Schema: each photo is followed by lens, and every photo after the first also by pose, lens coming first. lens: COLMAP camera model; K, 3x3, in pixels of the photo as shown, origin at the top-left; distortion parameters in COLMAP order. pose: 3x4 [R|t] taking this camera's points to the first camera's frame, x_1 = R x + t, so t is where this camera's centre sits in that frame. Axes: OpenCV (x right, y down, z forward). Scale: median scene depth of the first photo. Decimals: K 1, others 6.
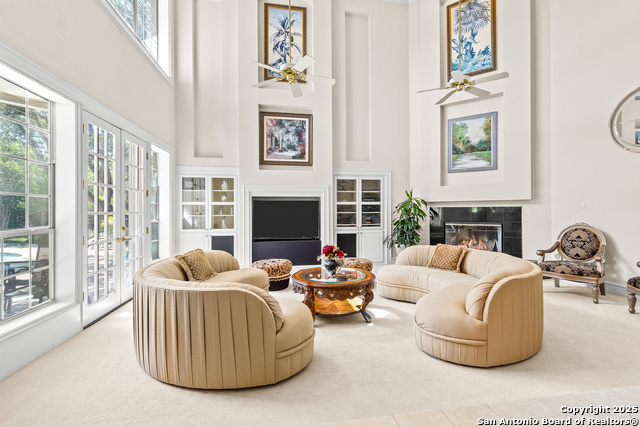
lens RADIAL K [[293.2, 0, 322.5], [0, 293.2, 213.9], [0, 0, 1]] dist [0.004884, -0.000028]
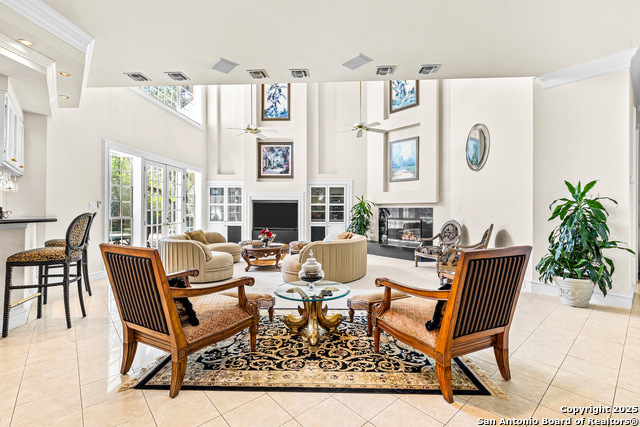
lens RADIAL K [[293.2, 0, 323.4], [0, 293.2, 213.9], [0, 0, 1]] dist [0.004884, -0.000028]
pose [[0.974774, 0.010245, -0.222958, 0.436342], [-0.009425, 0.999944, 0.004741, 0.001273], [0.222995, -0.002520, 0.974816, -0.365926]]
